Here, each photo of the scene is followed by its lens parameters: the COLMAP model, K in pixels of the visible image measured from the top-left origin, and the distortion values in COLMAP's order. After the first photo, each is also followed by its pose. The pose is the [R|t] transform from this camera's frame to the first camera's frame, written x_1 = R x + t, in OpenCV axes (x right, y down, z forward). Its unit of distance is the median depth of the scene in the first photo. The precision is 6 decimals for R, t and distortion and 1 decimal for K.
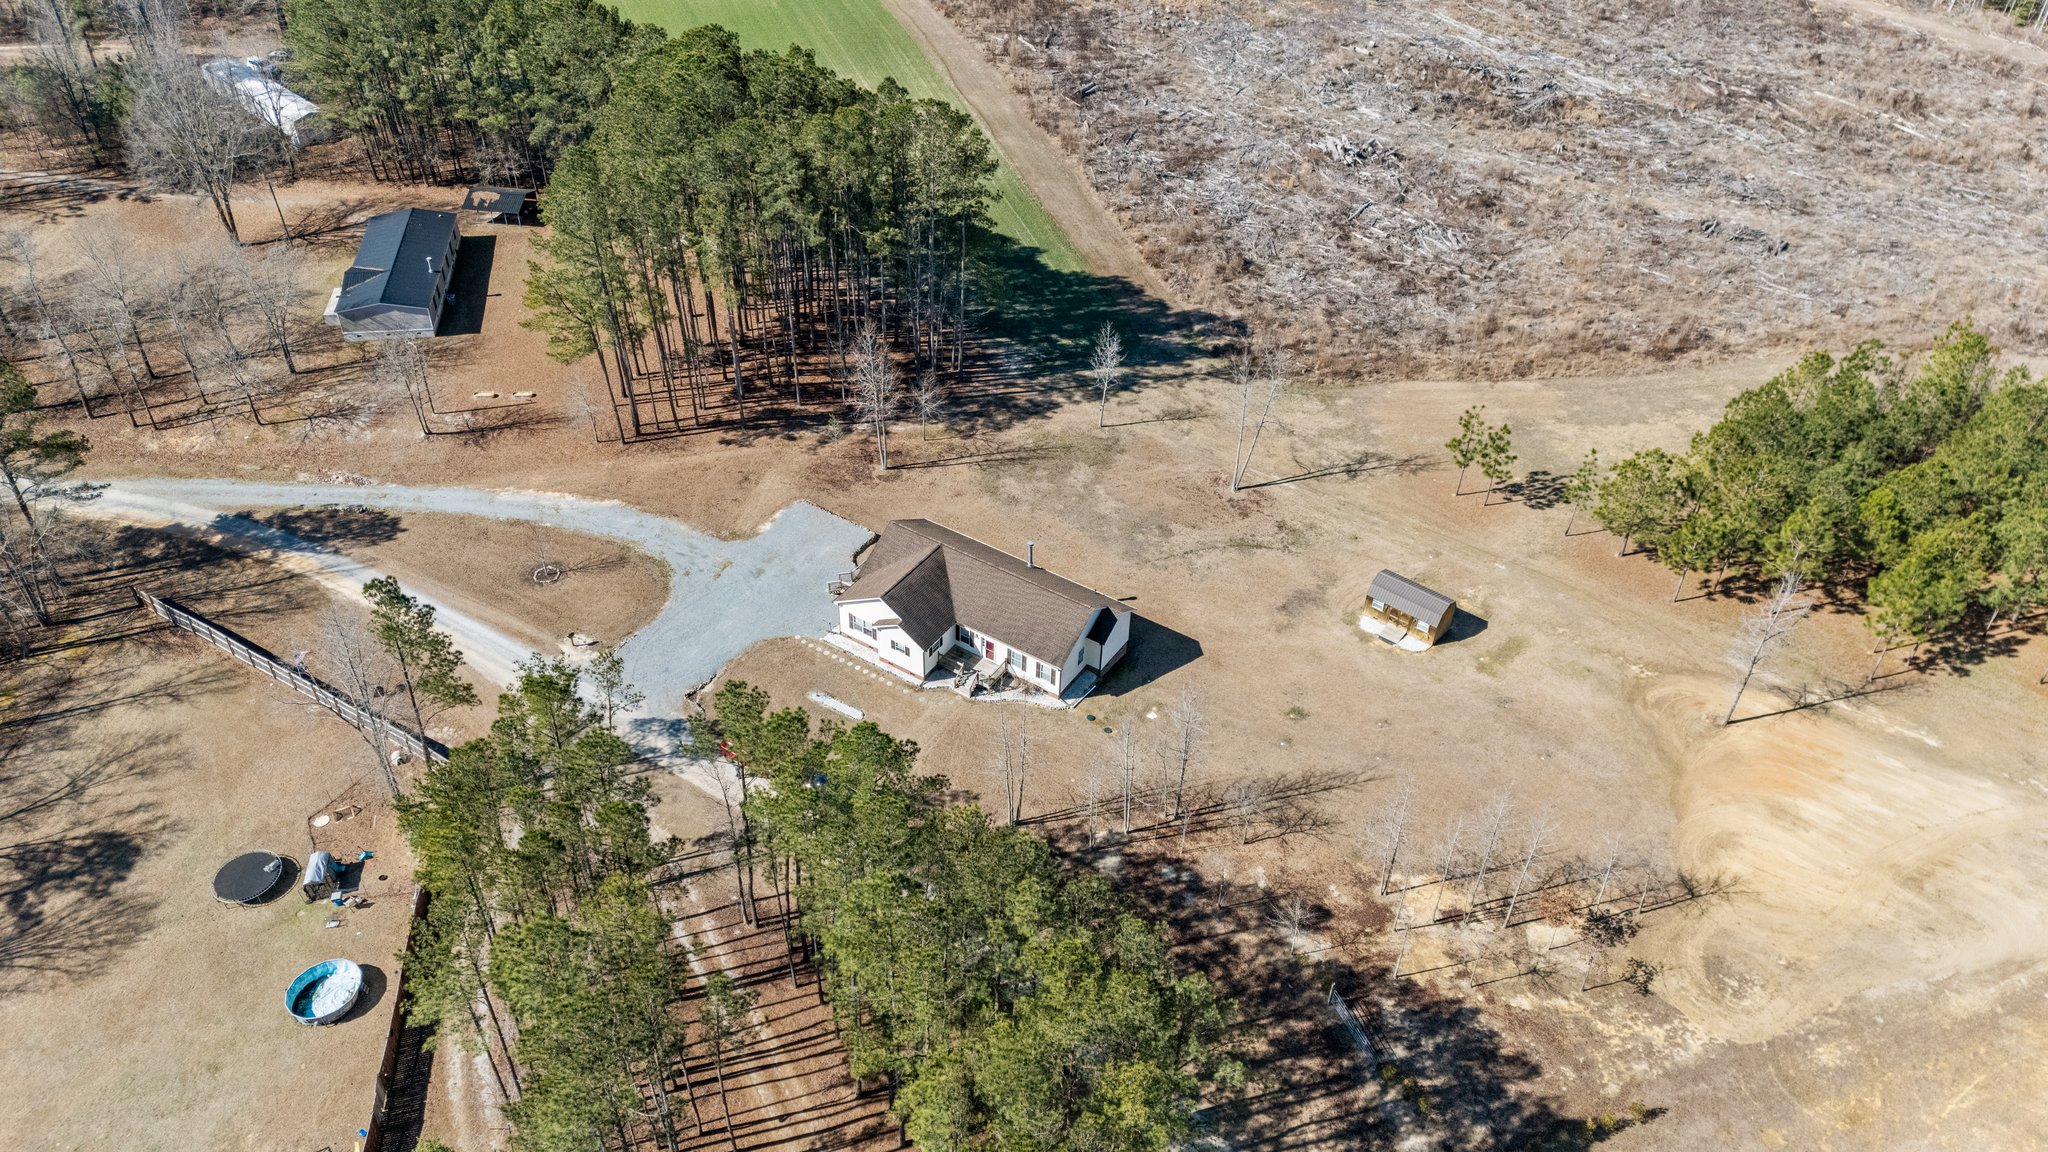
lens RADIAL K [[1477.2, 0, 1009.1], [0, 1477.2, 566.1], [0, 0, 1]] dist [0.071749, -0.063102]
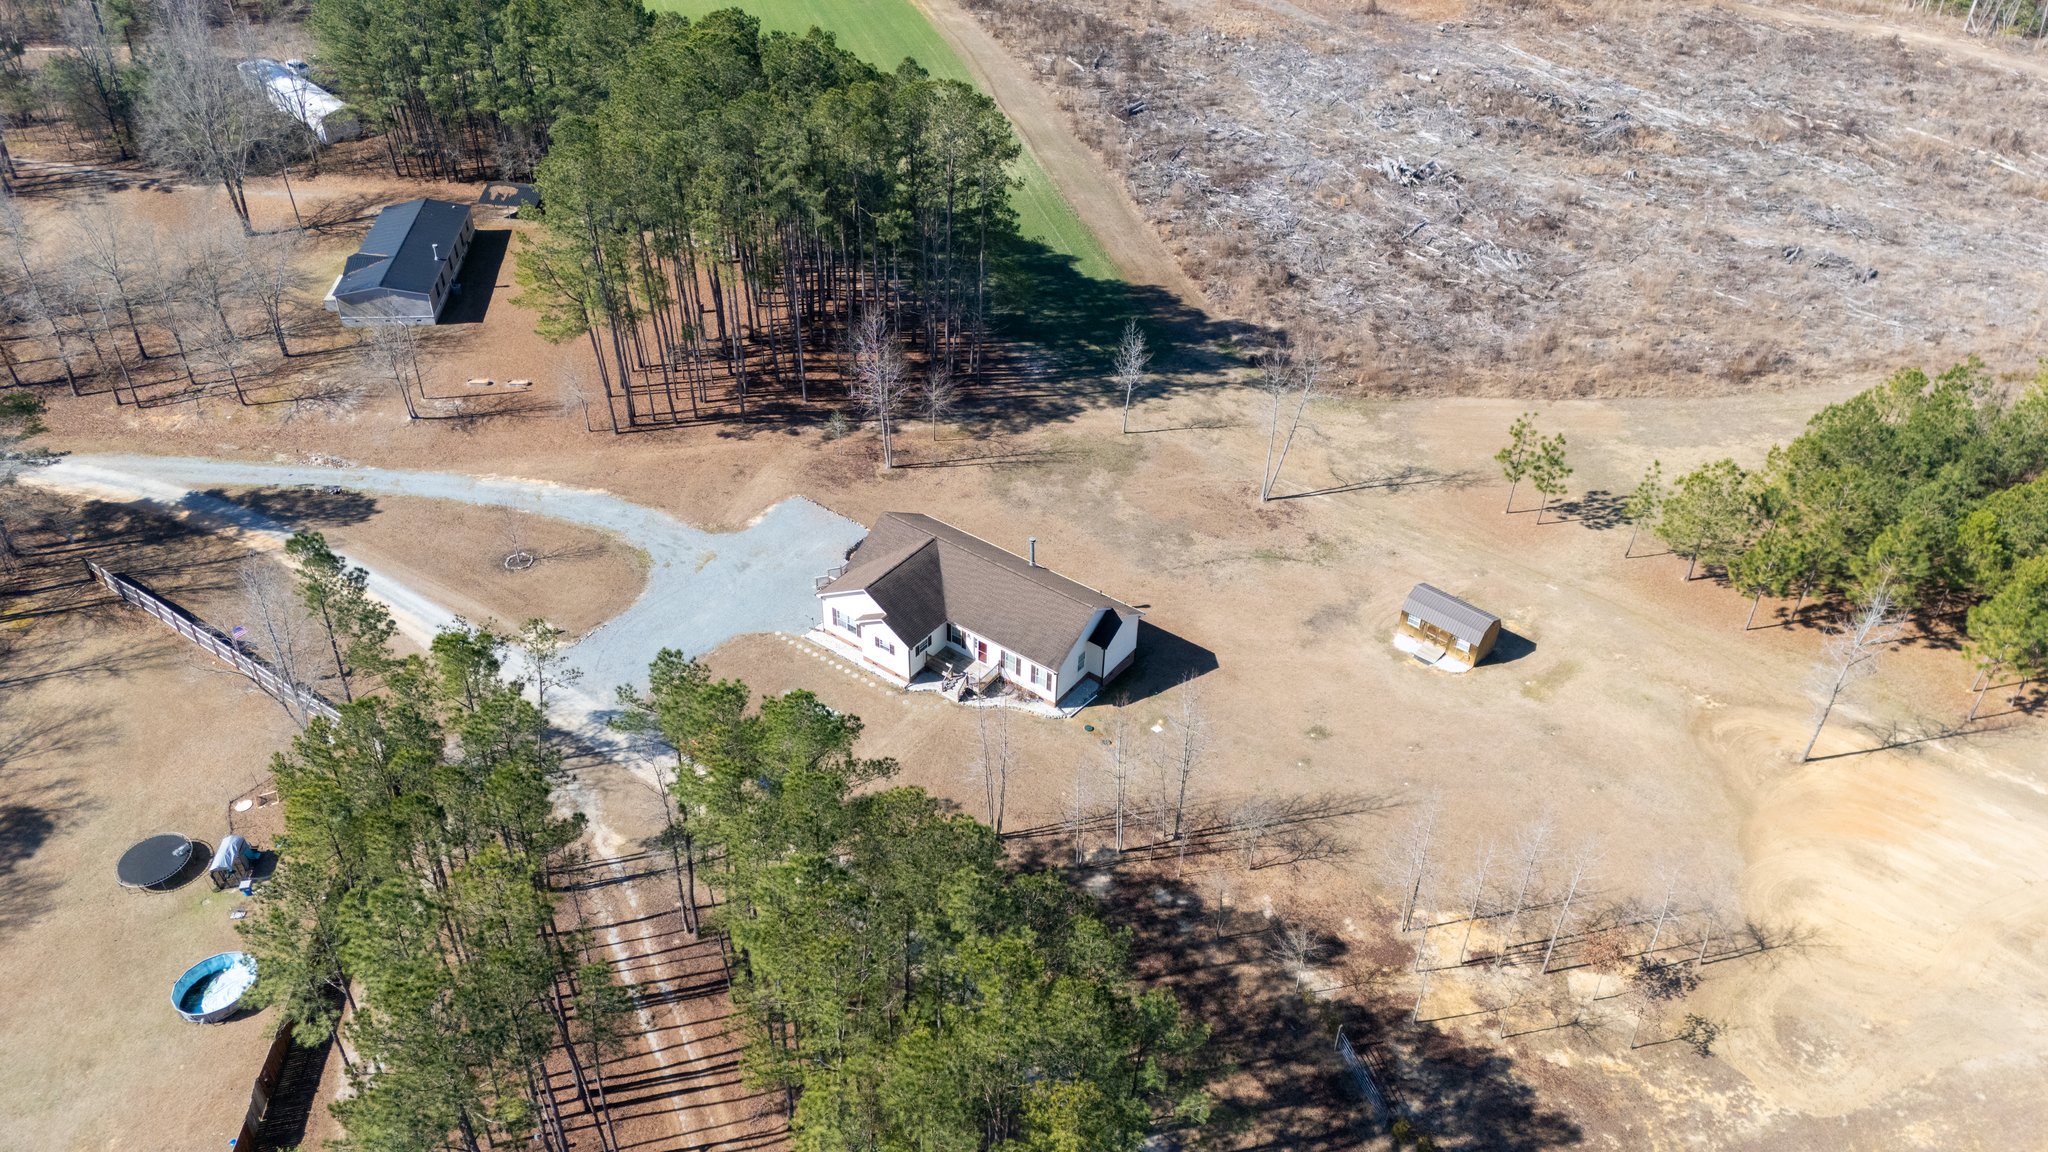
lens RADIAL K [[1477.2, 0, 1010.8], [0, 1477.2, 566.8], [0, 0, 1]] dist [0.071749, -0.063102]
pose [[0.998588, 0.030573, -0.043439, 0.039000], [-0.032584, 0.998392, -0.046379, 0.042292], [0.041951, 0.047729, 0.997979, 0.075797]]
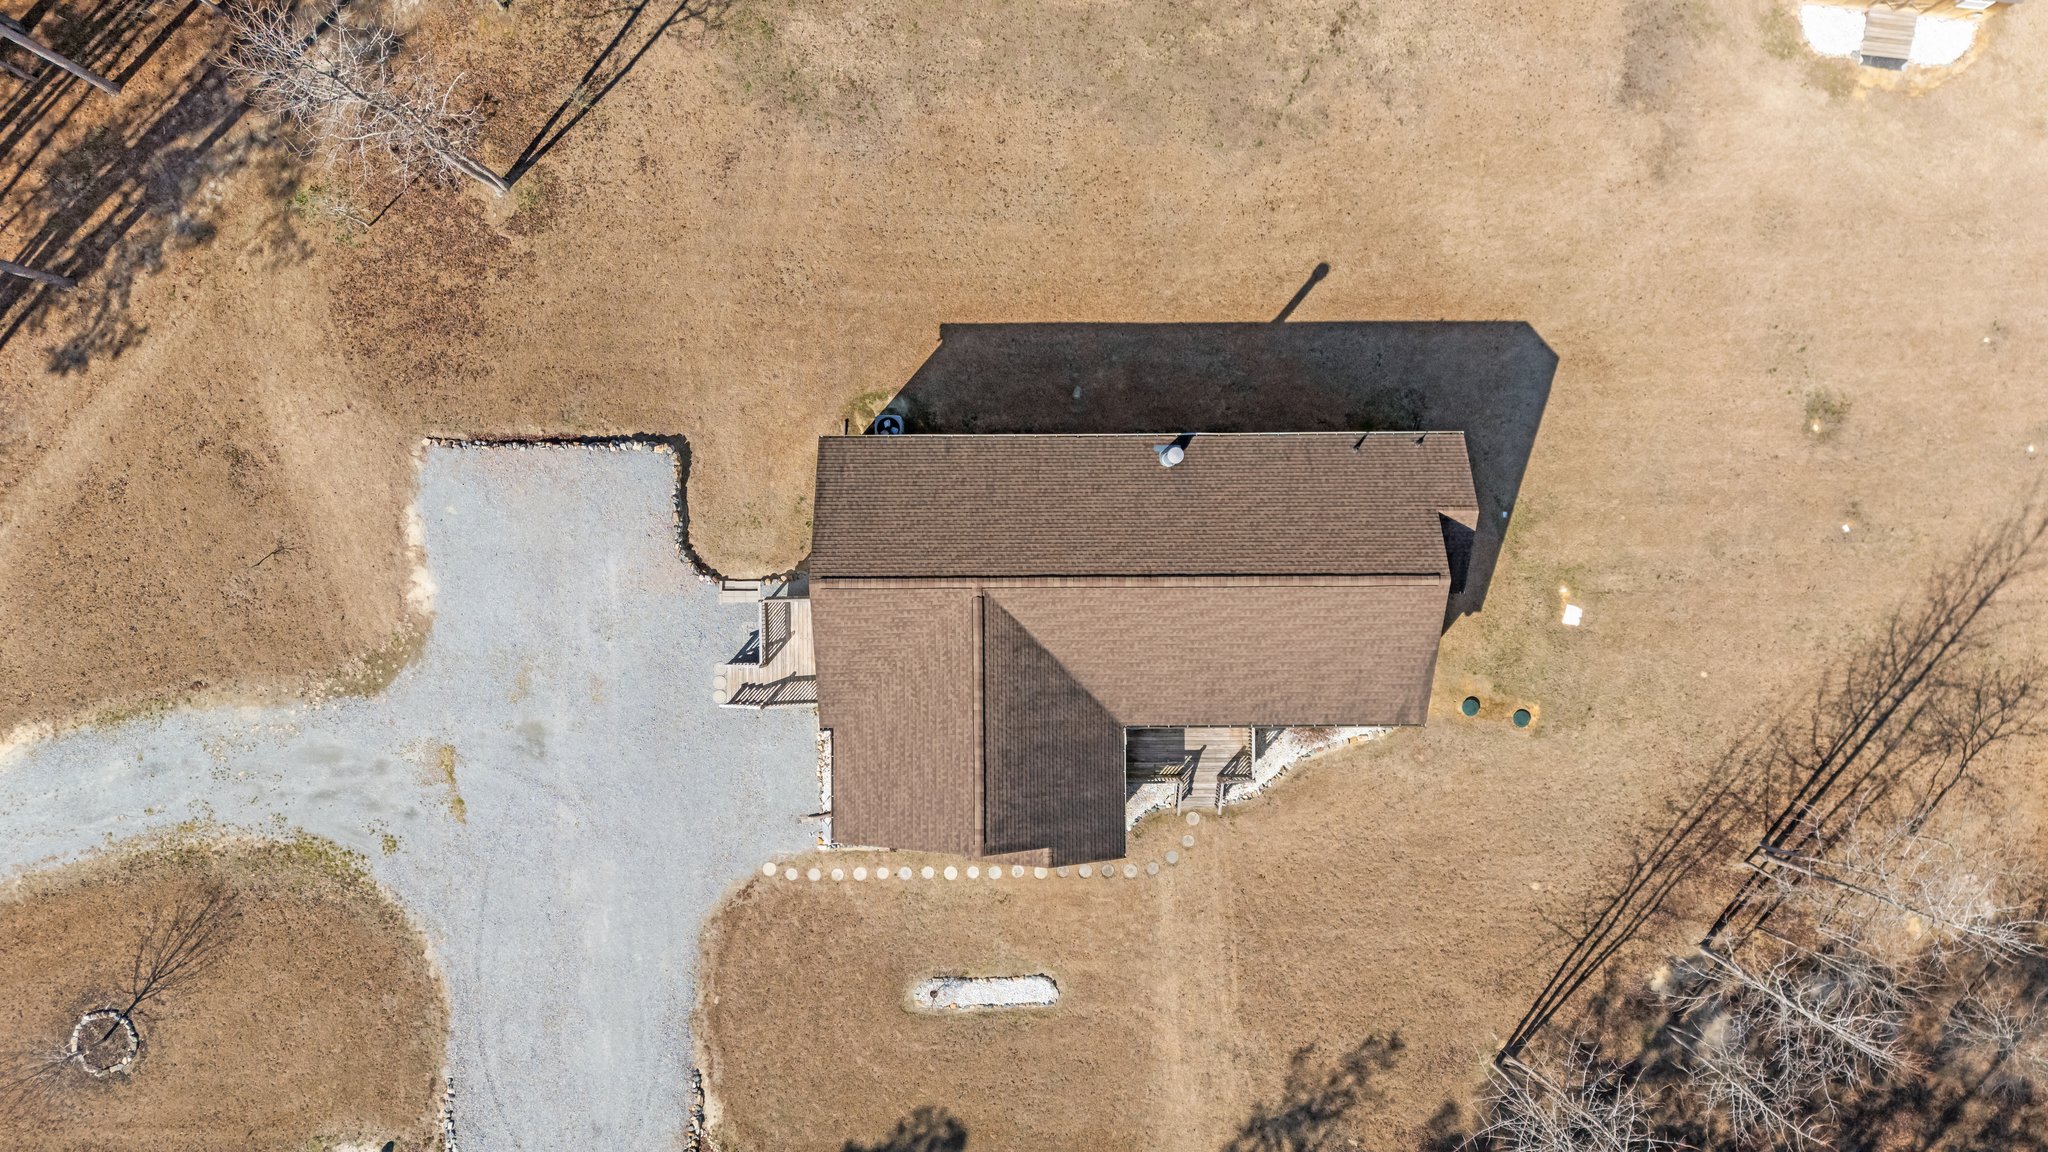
lens RADIAL K [[1477.2, 0, 1022.8], [0, 1477.2, 586.5], [0, 0, 1]] dist [0.071749, -0.063102]
pose [[0.832967, -0.553305, -0.004392, -0.032864], [0.346128, 0.514850, 0.784299, -0.288363], [-0.431696, -0.654815, 0.620367, 0.714914]]
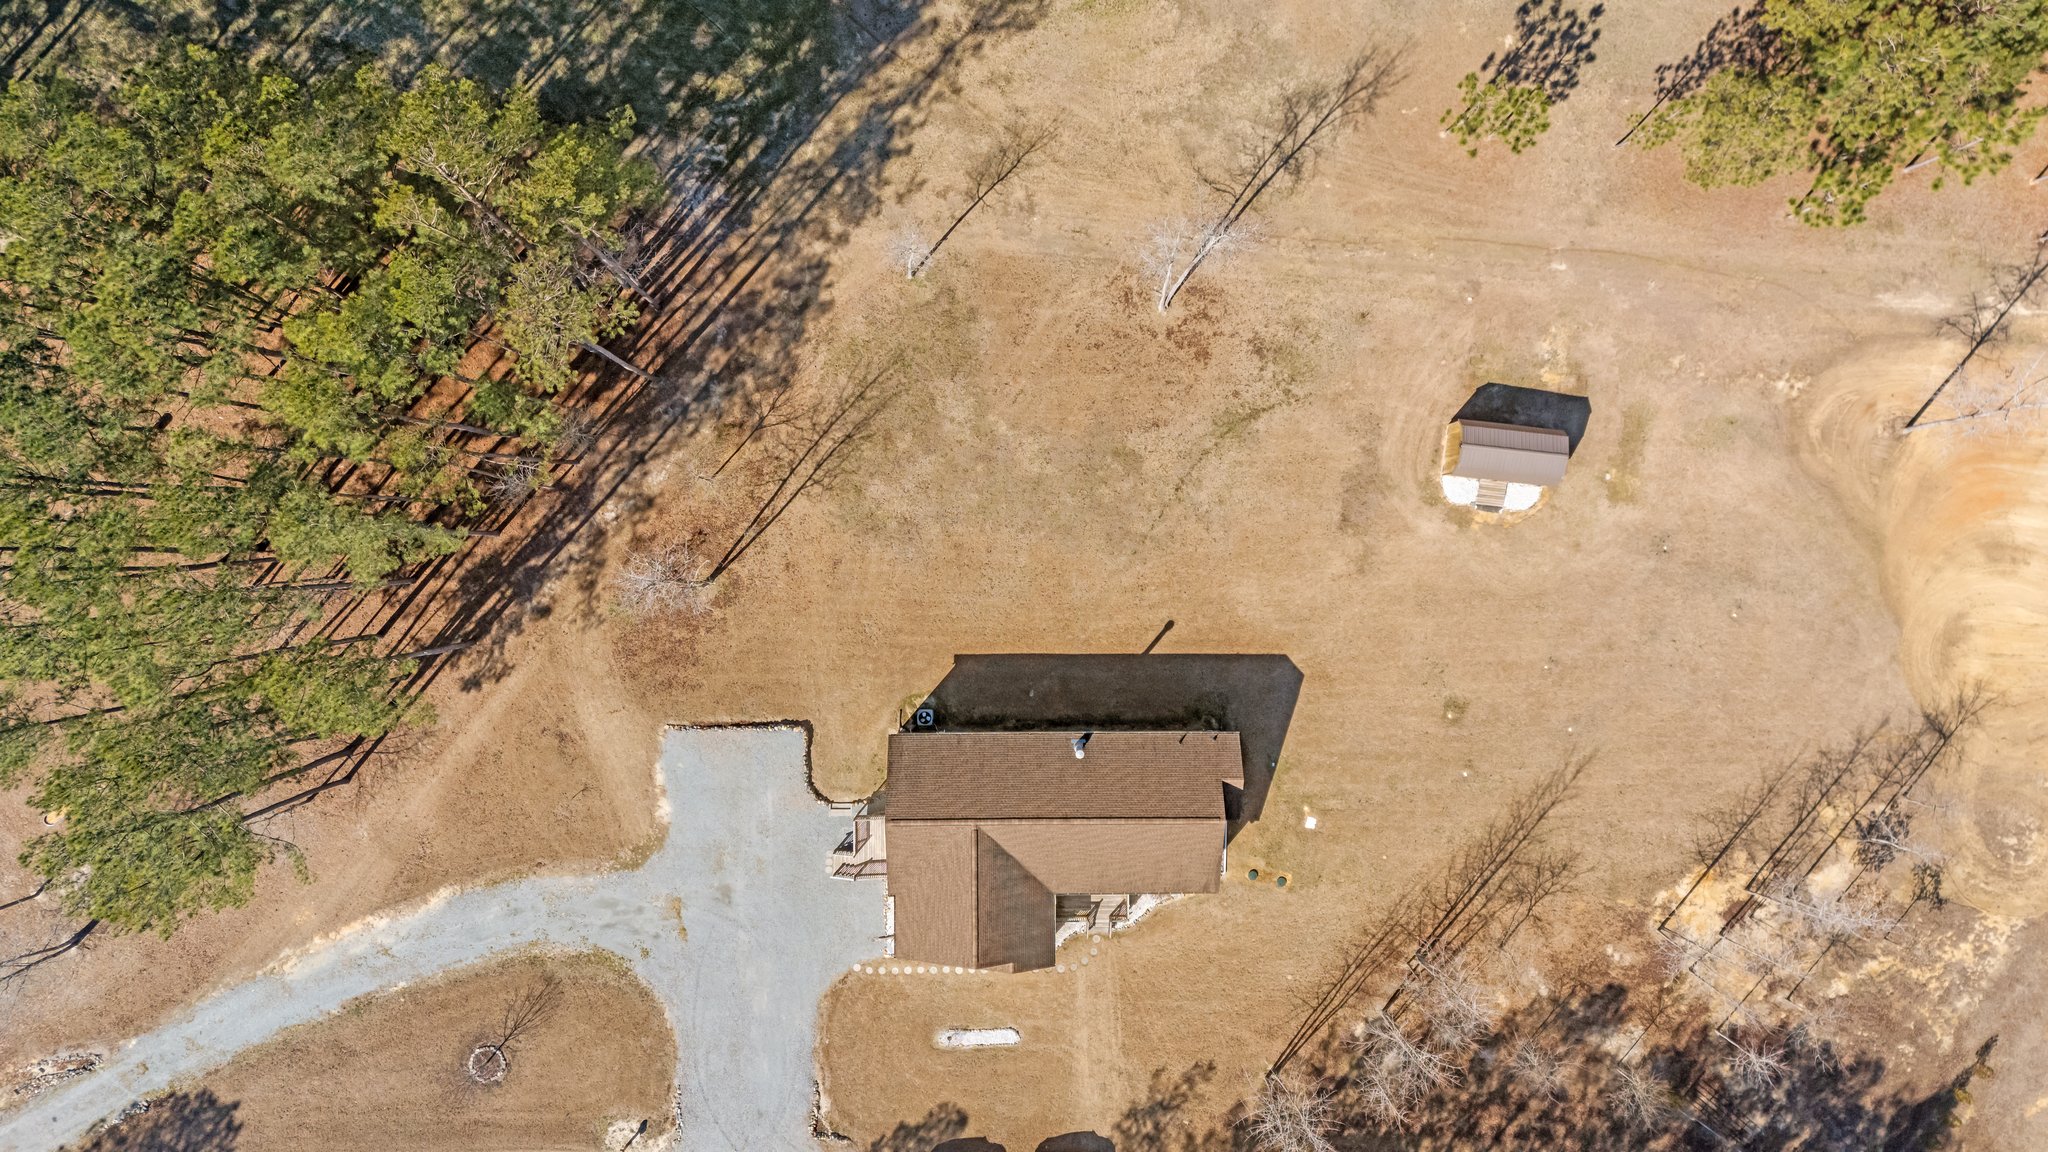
lens RADIAL K [[1477.2, 0, 1025.4], [0, 1477.2, 580.1], [0, 0, 1]] dist [0.071749, -0.063102]
pose [[0.833612, -0.552269, -0.009485, 0.043501], [0.348721, 0.512897, 0.784430, -0.587267], [-0.428352, -0.657218, 0.620145, 0.587779]]
